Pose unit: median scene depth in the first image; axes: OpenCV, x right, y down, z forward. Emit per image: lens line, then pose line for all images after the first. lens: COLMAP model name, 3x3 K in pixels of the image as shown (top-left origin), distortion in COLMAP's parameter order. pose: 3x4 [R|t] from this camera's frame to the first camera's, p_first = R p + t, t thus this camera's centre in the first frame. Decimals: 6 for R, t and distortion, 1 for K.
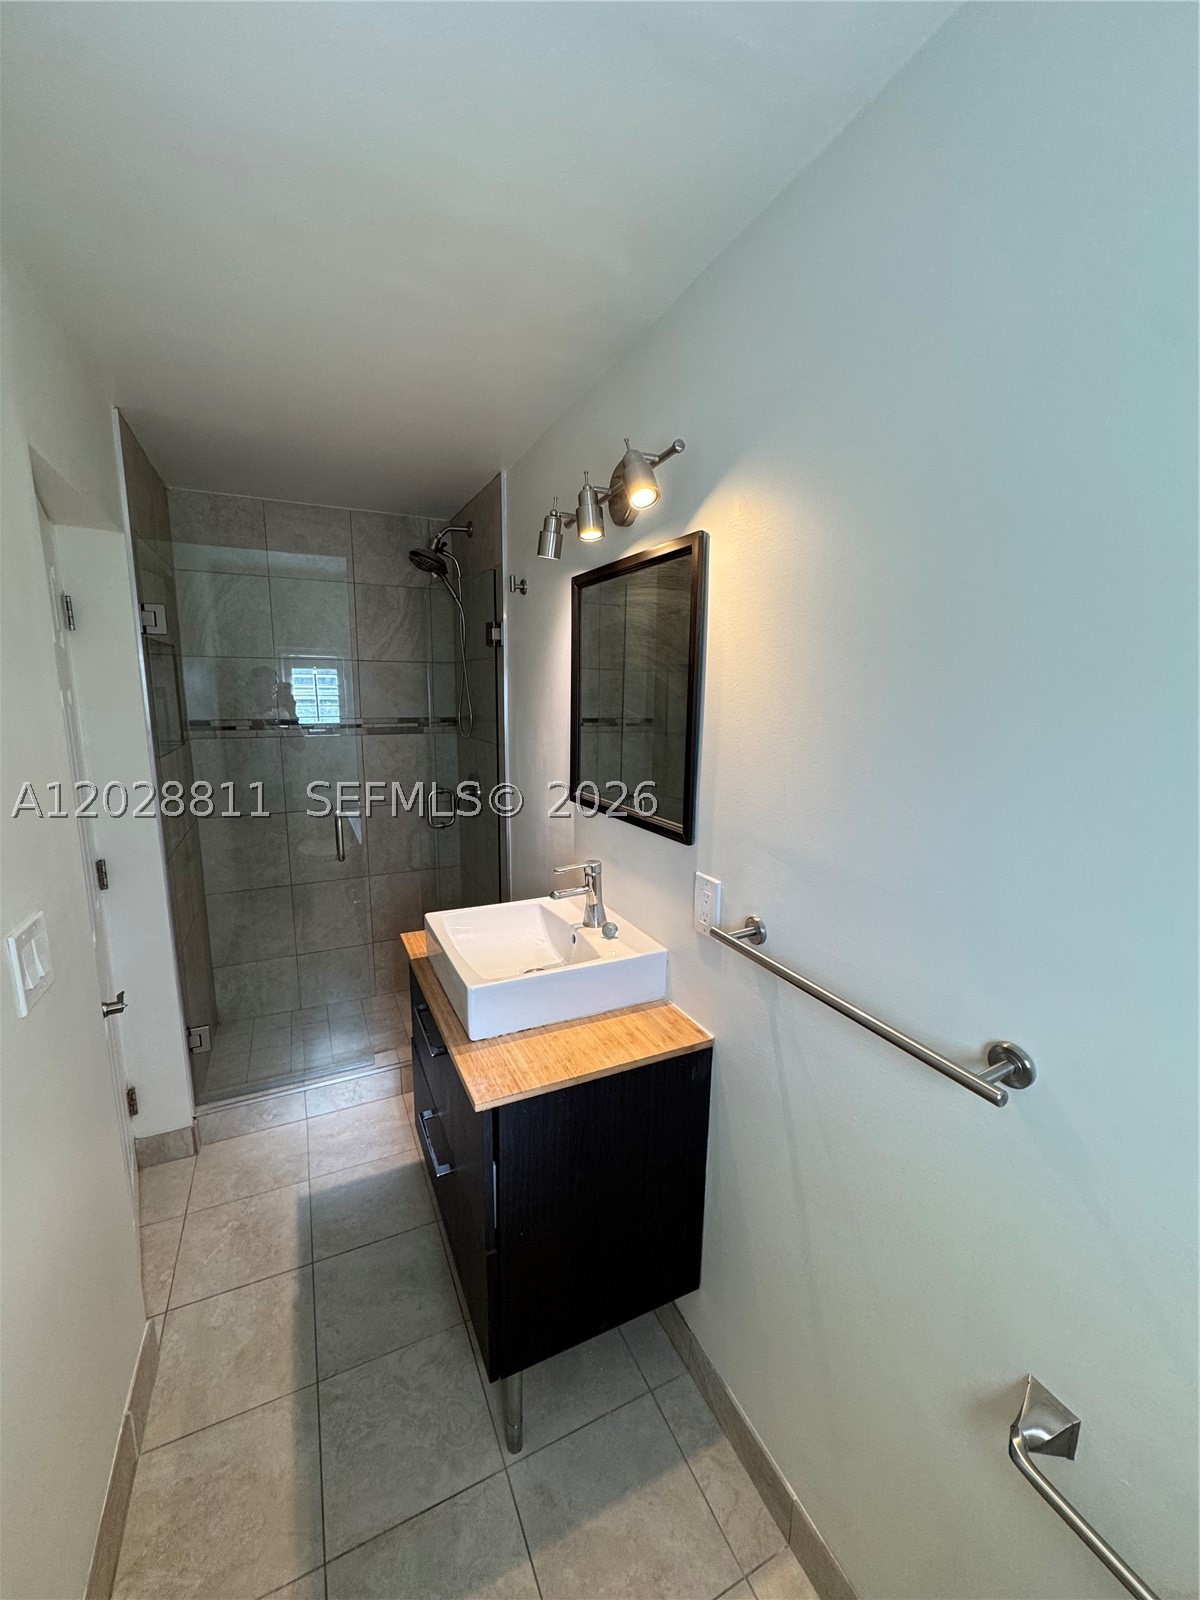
lens RADIAL K [[637.1, 0, 601.6], [0, 637.1, 797.8], [0, 0, 1]] dist [-0.004619, -0.000137]
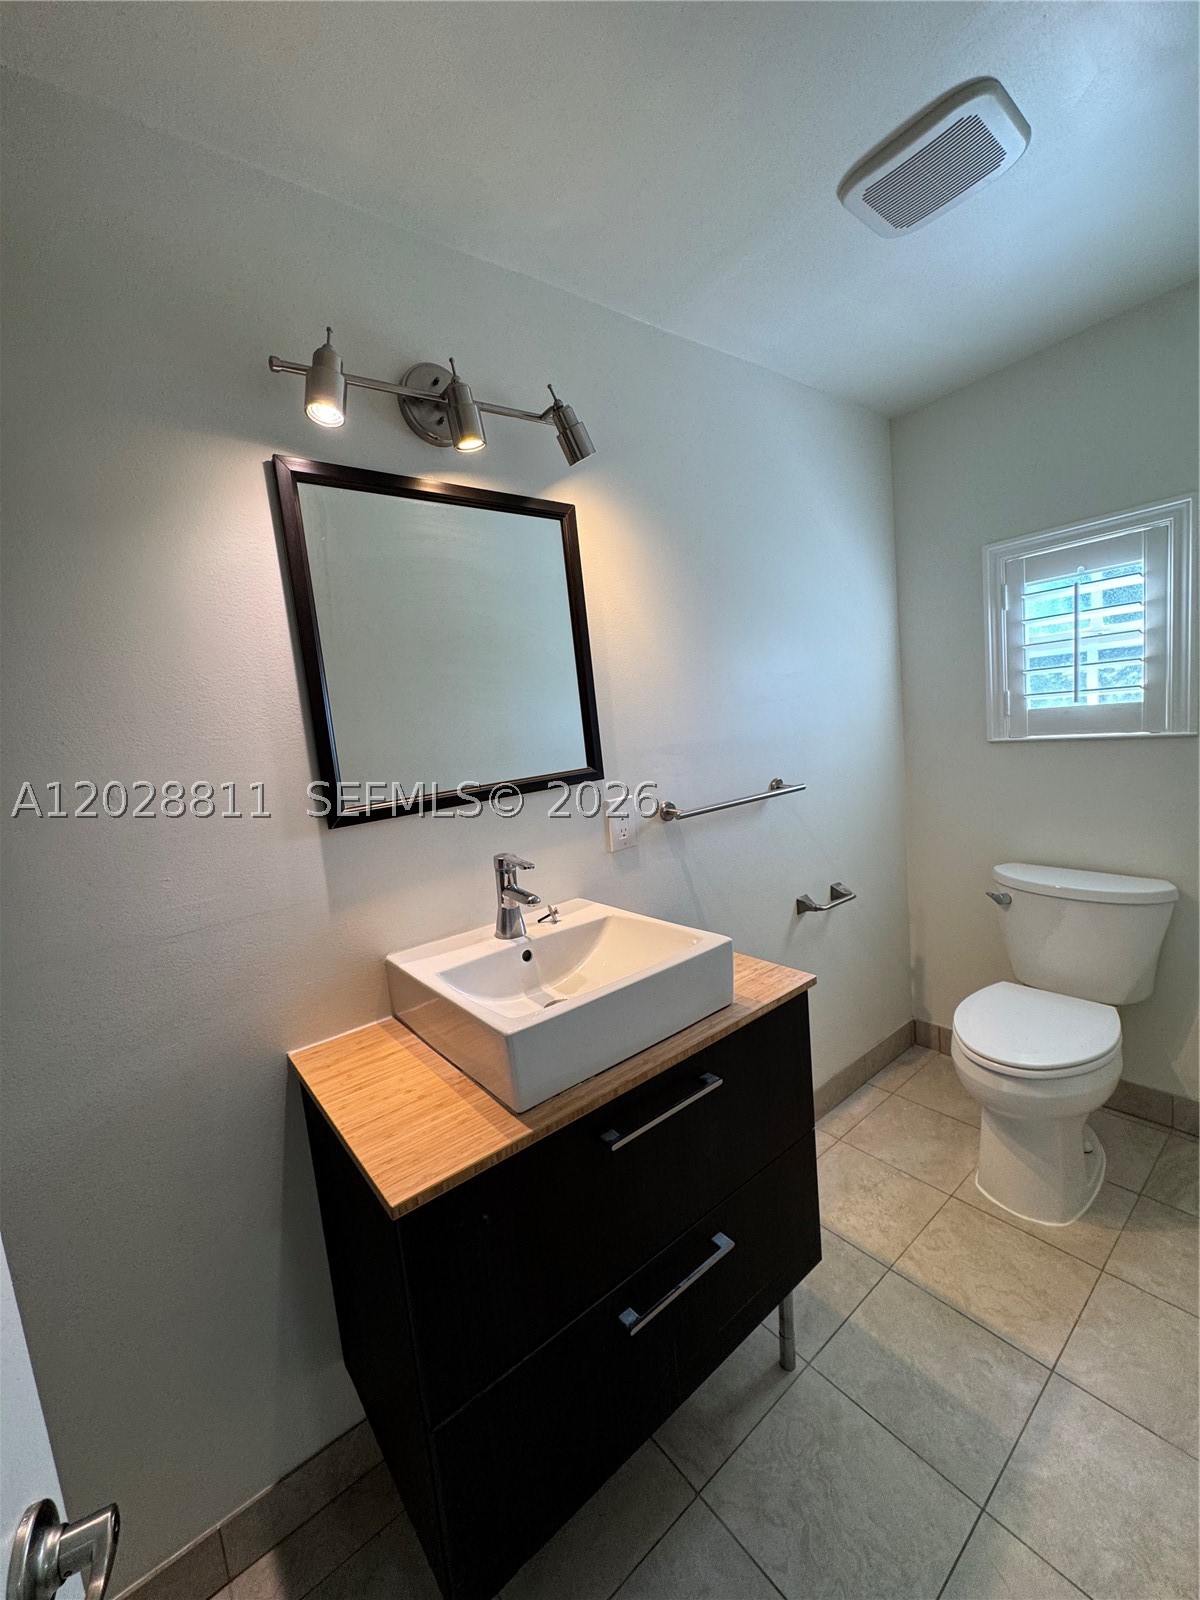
lens RADIAL K [[637.1, 0, 601.6], [0, 637.1, 797.8], [0, 0, 1]] dist [-0.004619, -0.000137]
pose [[-0.227496, -0.100800, 0.968548, -0.901488], [0.262493, 0.951462, 0.160677, -0.071916], [-0.937733, 0.290790, -0.189995, 1.135813]]
